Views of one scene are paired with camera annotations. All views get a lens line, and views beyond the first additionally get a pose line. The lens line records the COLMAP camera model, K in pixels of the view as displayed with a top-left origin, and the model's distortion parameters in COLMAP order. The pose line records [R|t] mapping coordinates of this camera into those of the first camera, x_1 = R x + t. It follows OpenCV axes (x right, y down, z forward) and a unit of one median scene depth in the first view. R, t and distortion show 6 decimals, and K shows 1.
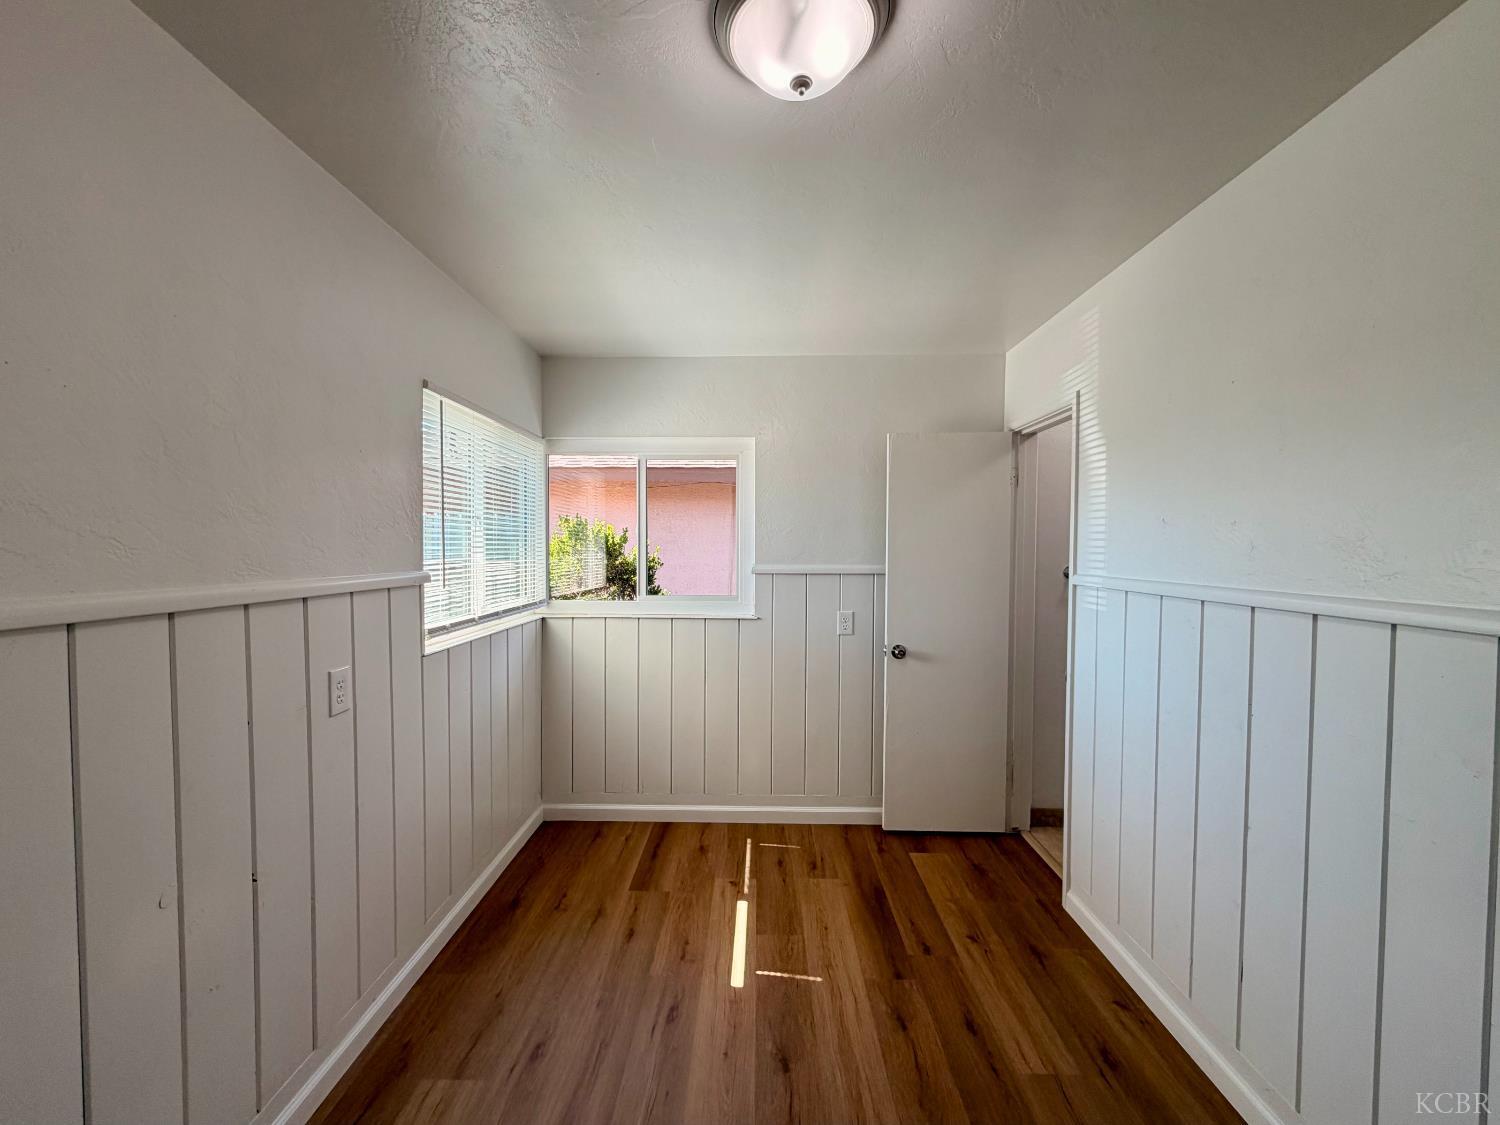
lens RADIAL K [[609.7, 0, 747.3], [0, 609.7, 562.0], [0, 0, 1]] dist [0.000717, -0.000014]
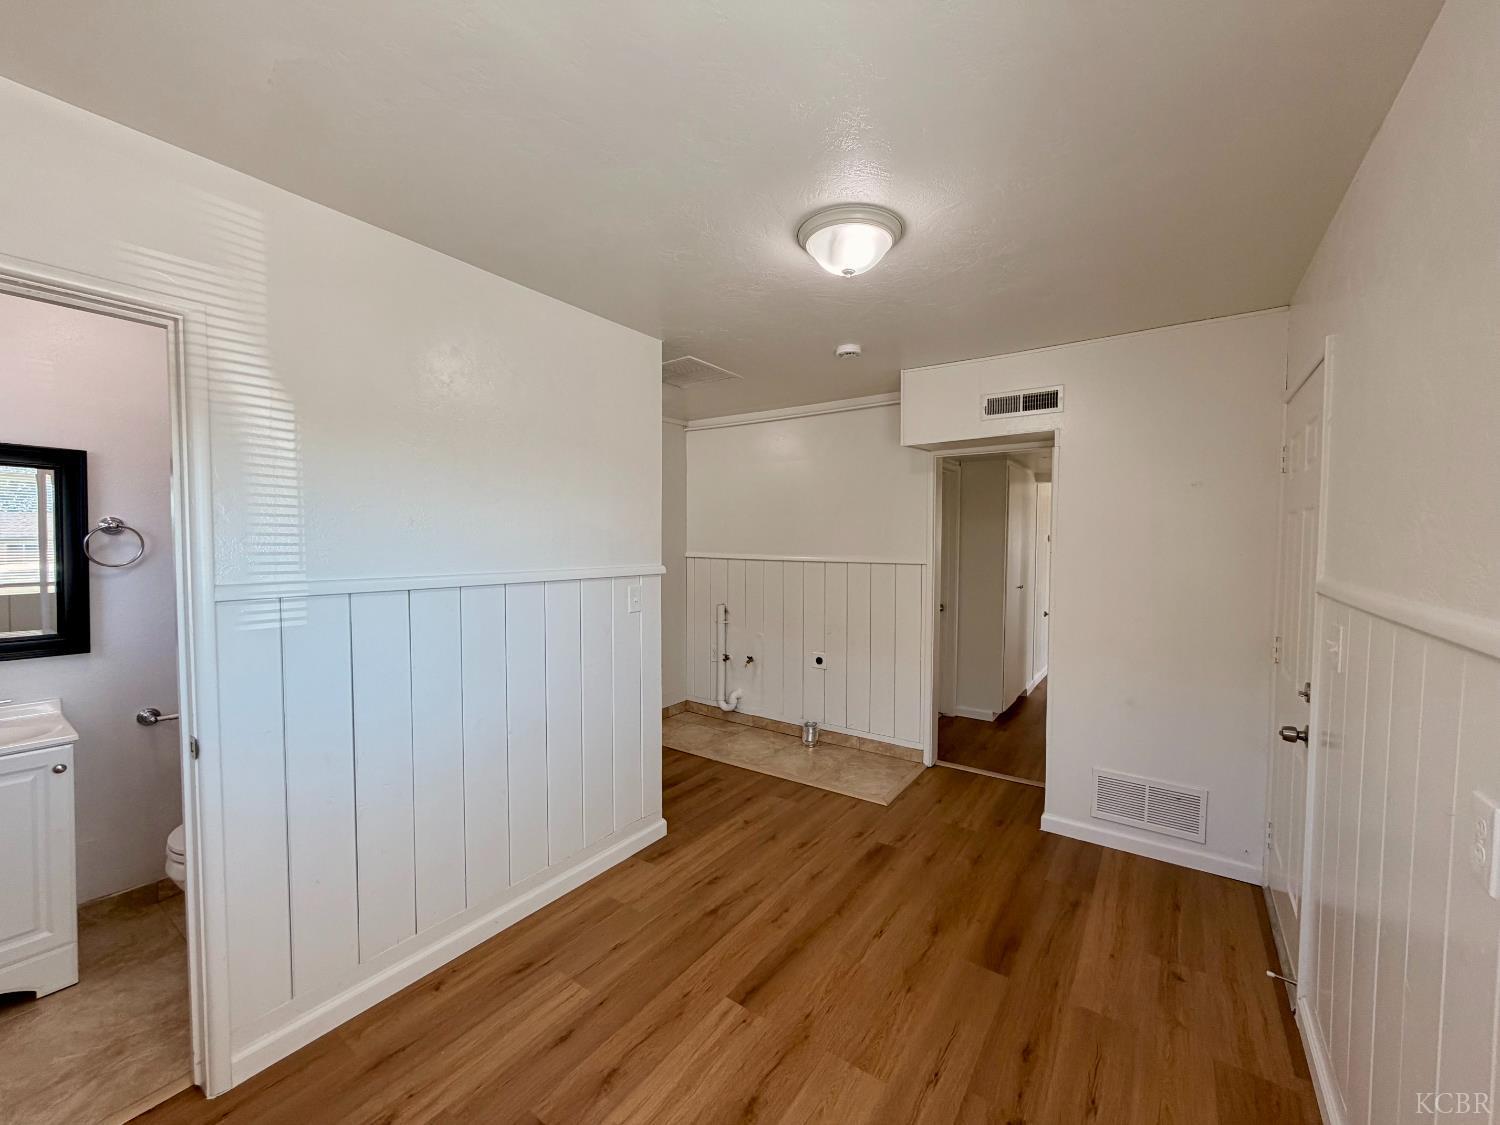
lens RADIAL K [[597.9, 0, 744.7], [0, 597.9, 561.9], [0, 0, 1]] dist [0.001411, 0.000247]
pose [[-0.825850, -0.026710, 0.563257, -0.383544], [0.007202, 0.998296, 0.057901, -0.050538], [-0.563844, 0.051874, -0.824251, 1.559260]]
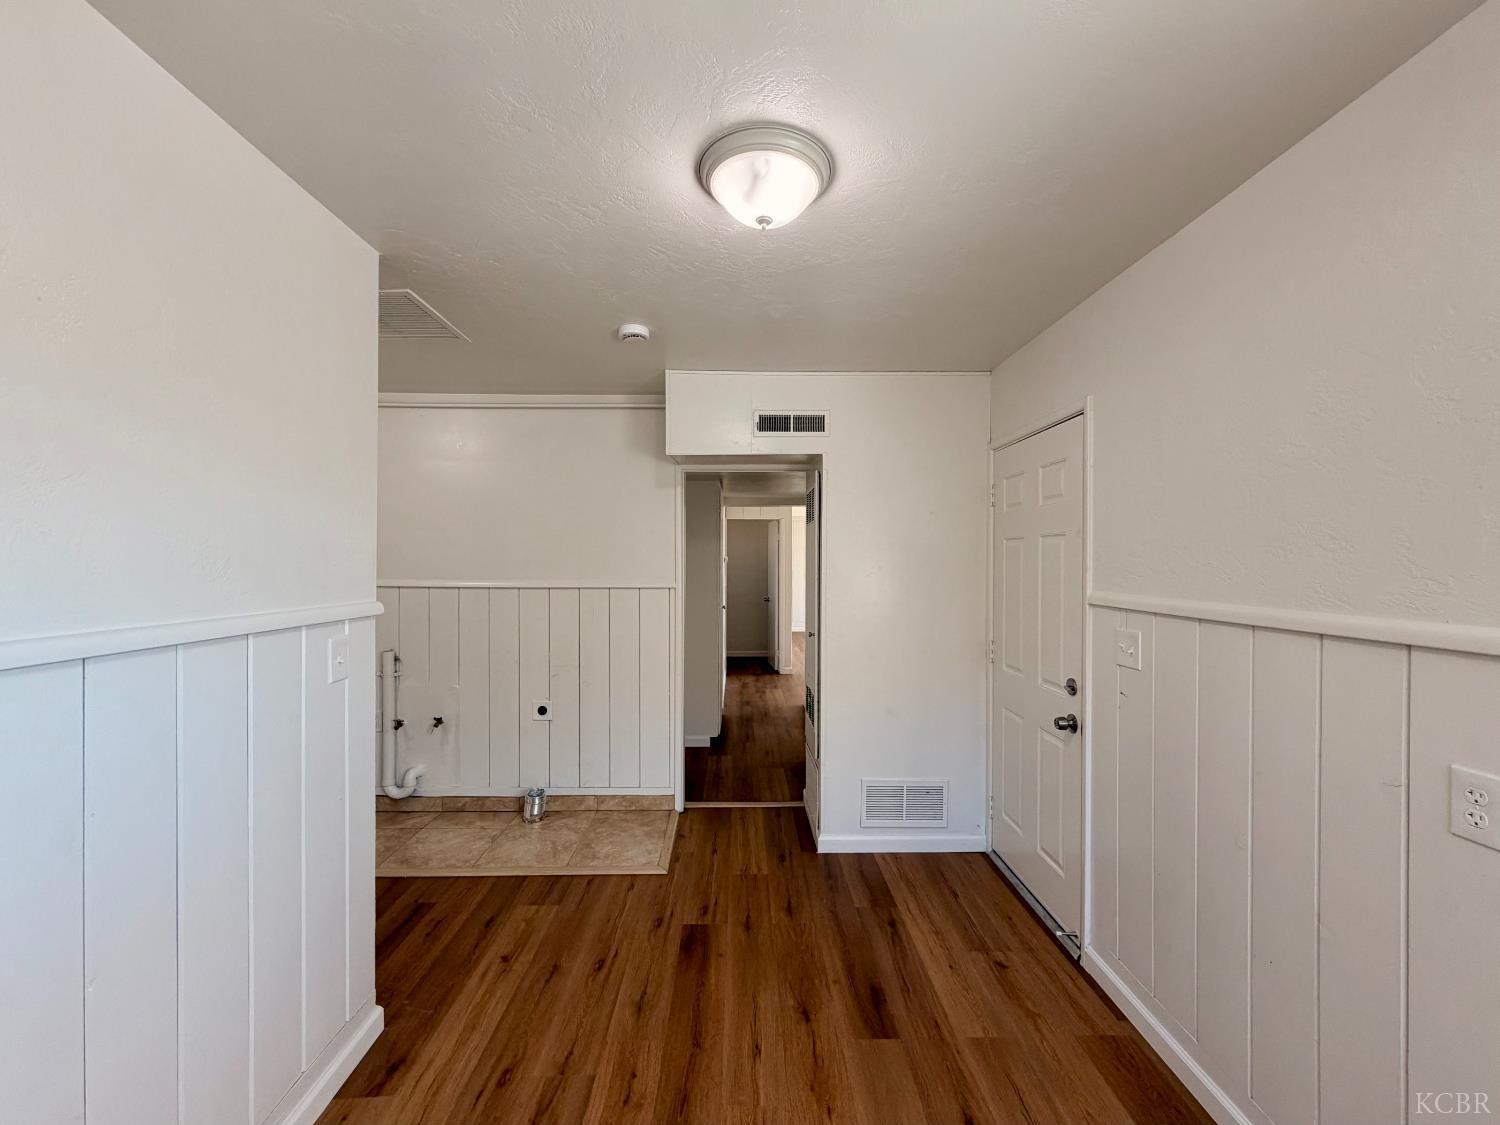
lens RADIAL K [[609.7, 0, 747.3], [0, 609.7, 562.0], [0, 0, 1]] dist [0.000717, -0.000014]
pose [[-0.999538, -0.004925, -0.029989, 0.086333], [-0.005638, 0.999702, 0.023740, -0.045975], [0.029863, 0.023898, -0.999268, 1.423093]]
